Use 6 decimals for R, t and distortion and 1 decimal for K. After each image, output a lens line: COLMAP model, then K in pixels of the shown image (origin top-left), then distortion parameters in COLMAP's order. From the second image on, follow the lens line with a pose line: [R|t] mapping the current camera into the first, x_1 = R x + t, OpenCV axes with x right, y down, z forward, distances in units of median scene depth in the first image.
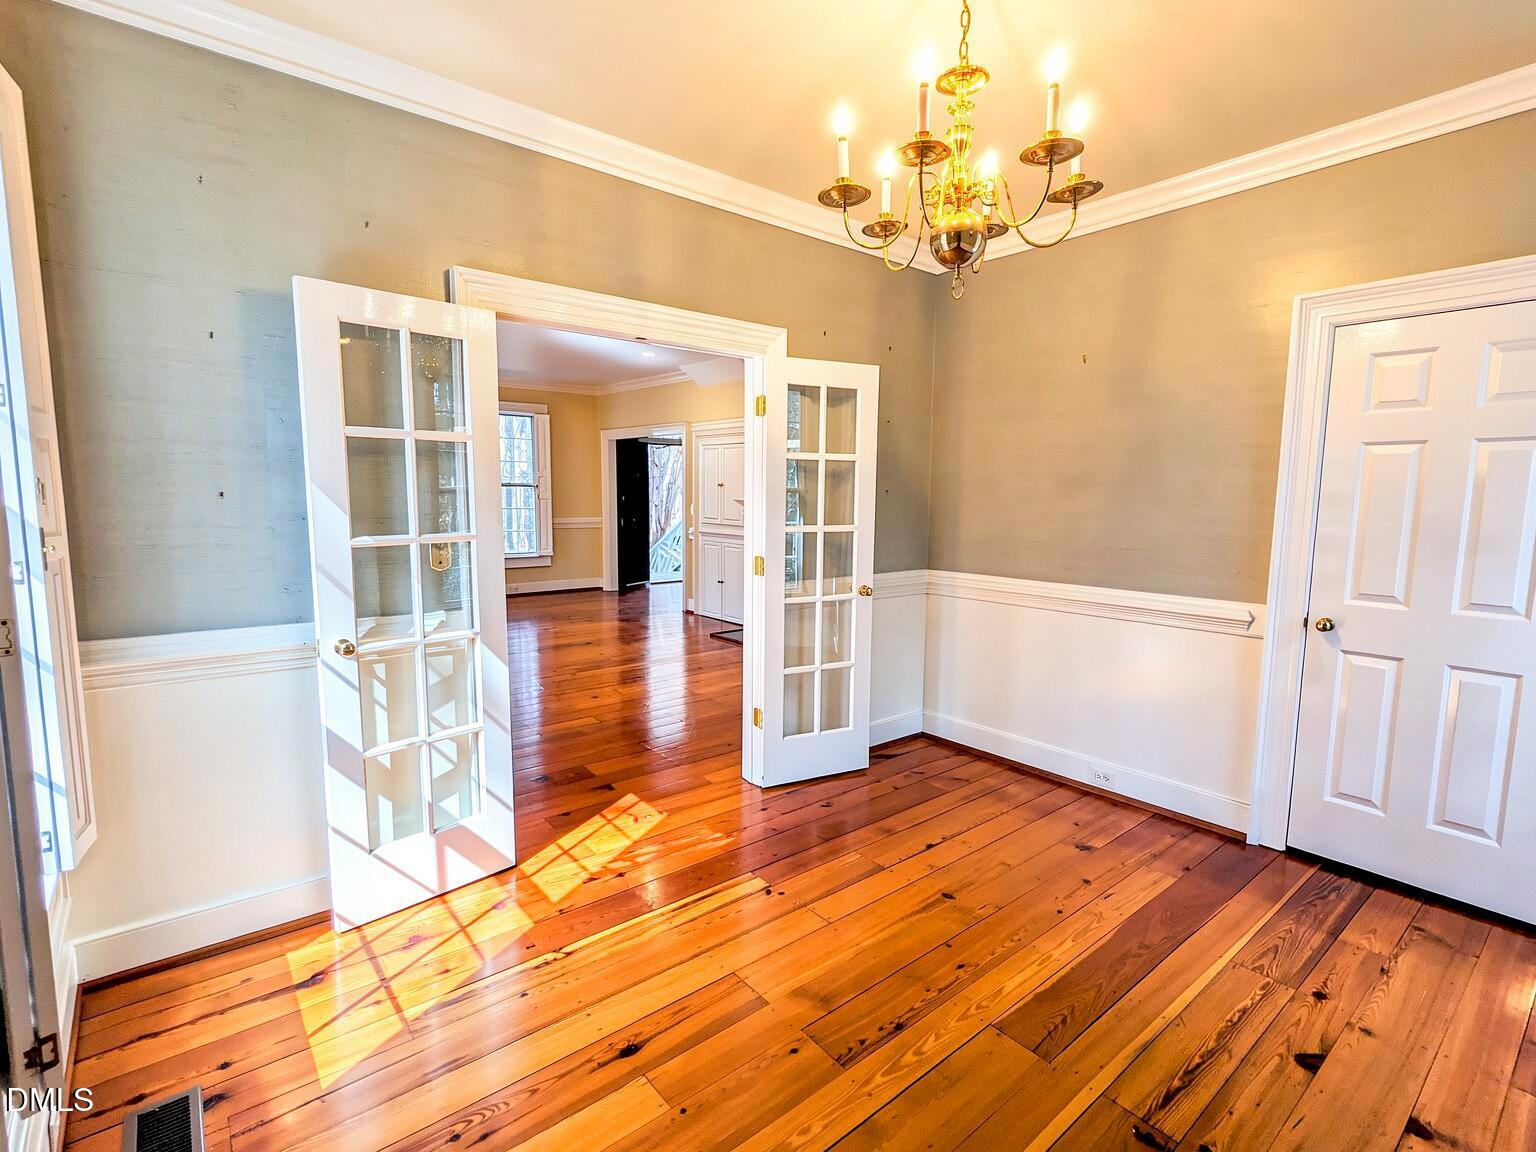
lens RADIAL K [[740.1, 0, 774.5], [0, 740.1, 573.6], [0, 0, 1]] dist [0.001309, 0.000243]
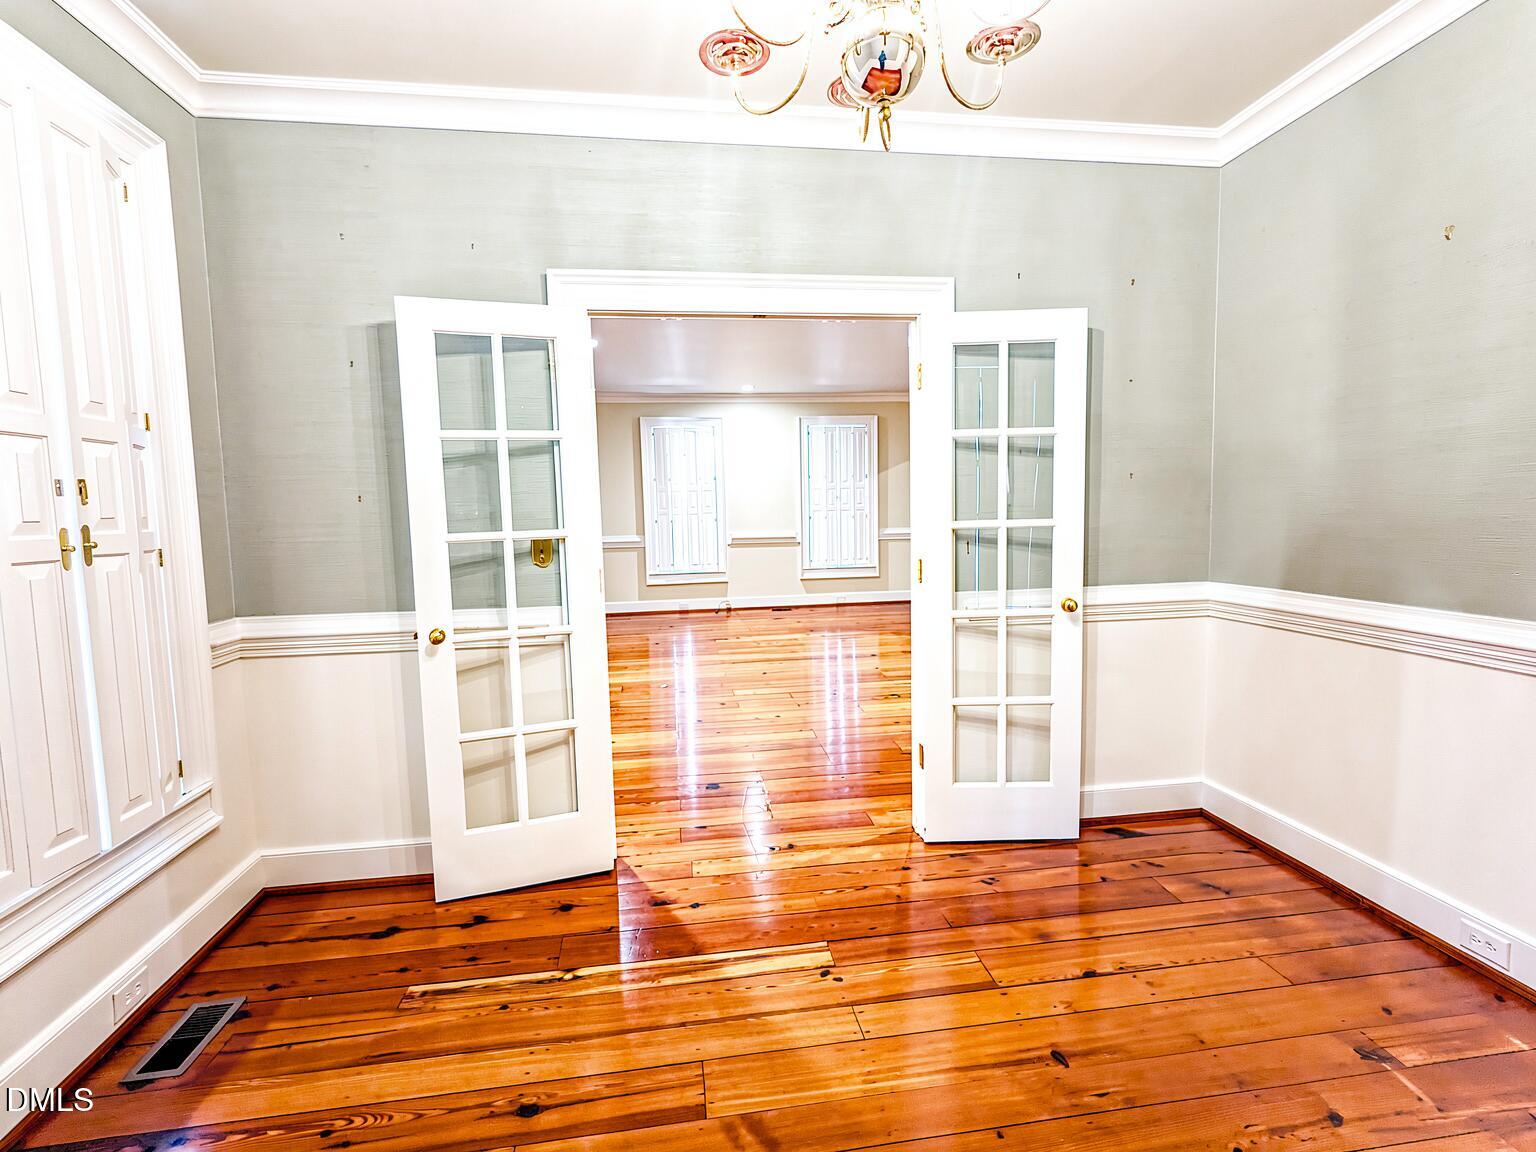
lens RADIAL K [[740.1, 0, 770.1], [0, 740.1, 580.2], [0, 0, 1]] dist [0.001309, 0.000243]
pose [[0.856973, 0.021437, -0.514915, 0.267098], [-0.027534, 0.999612, -0.004209, 0.007930], [0.514625, 0.017785, 0.857231, 0.213042]]
